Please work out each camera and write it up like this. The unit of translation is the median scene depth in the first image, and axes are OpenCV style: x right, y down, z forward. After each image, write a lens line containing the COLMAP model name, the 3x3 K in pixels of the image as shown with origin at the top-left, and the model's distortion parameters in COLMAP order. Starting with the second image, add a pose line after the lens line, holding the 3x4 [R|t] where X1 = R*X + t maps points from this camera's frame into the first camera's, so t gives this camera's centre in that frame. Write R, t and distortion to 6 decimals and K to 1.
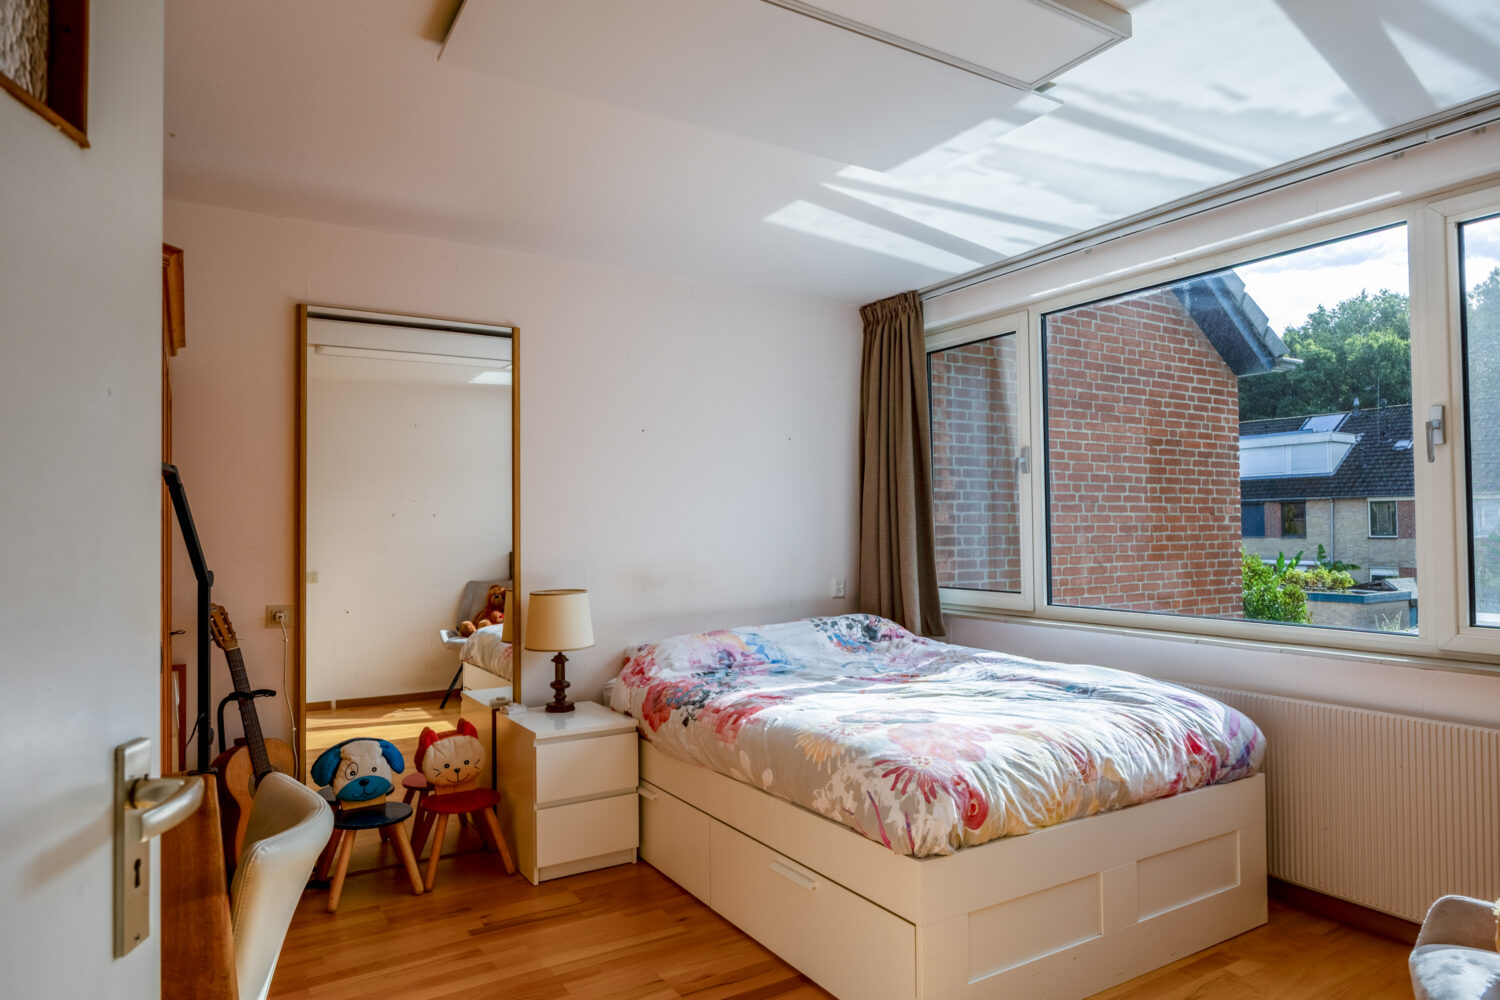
lens RADIAL K [[900.7, 0, 747.7], [0, 900.7, 503.7], [0, 0, 1]] dist [-0.013212, 0.002935]
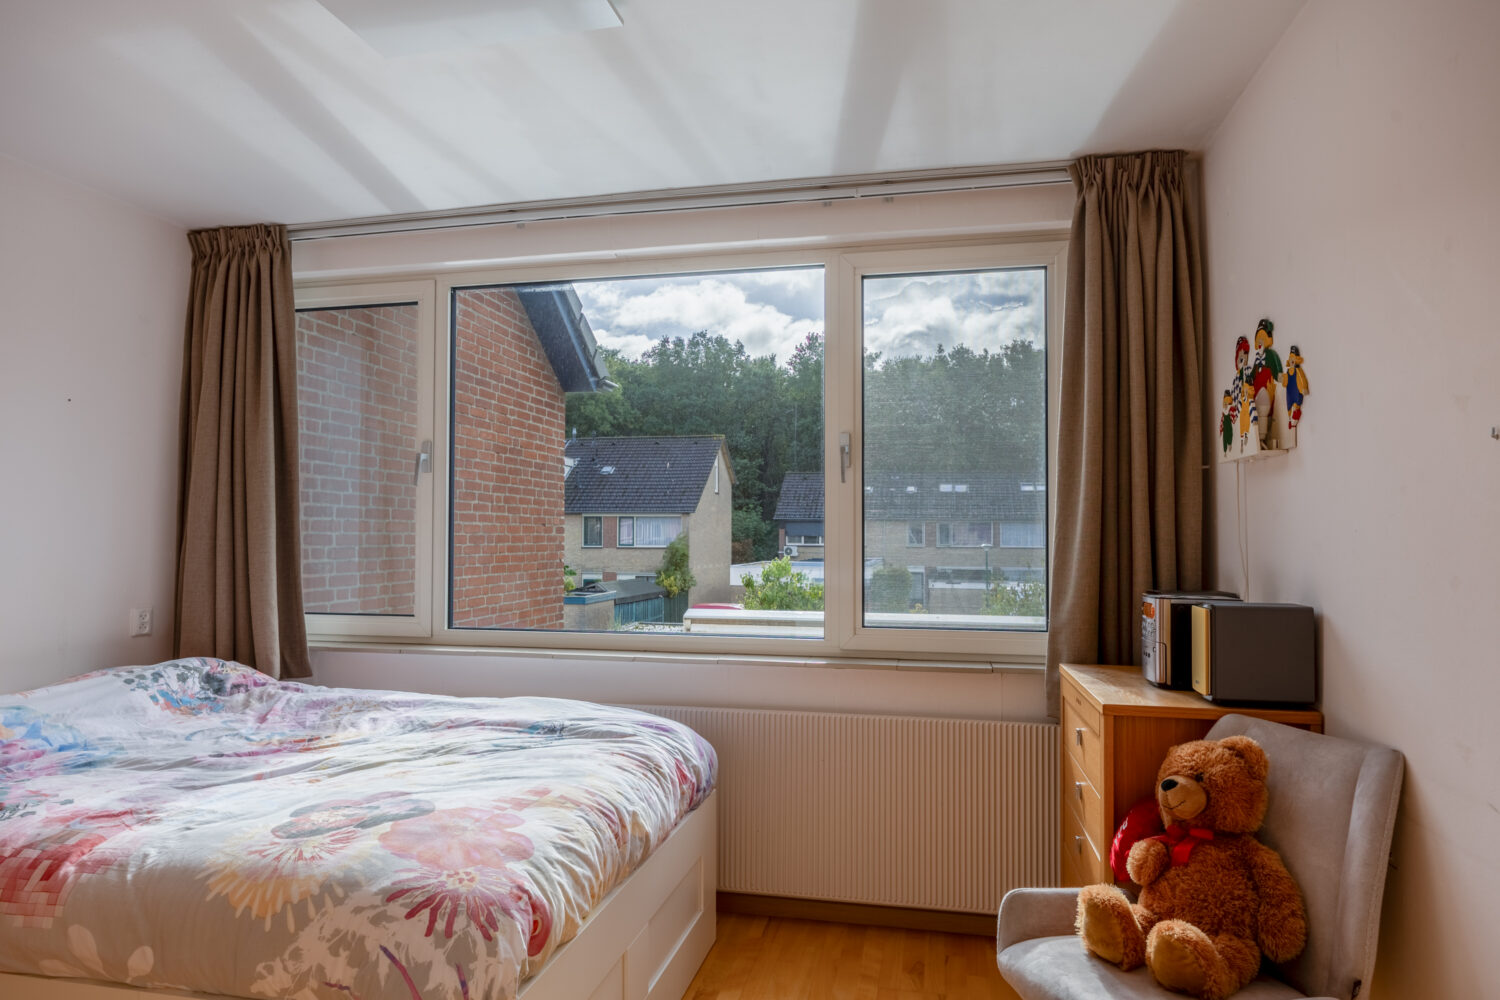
lens RADIAL K [[900.7, 0, 747.7], [0, 900.7, 503.7], [0, 0, 1]] dist [-0.013212, 0.002935]
pose [[0.690477, 0.034296, 0.722541, -0.096510], [-0.026481, 0.999404, -0.022131, 0.006226], [-0.722869, -0.003852, 0.690974, 0.222769]]
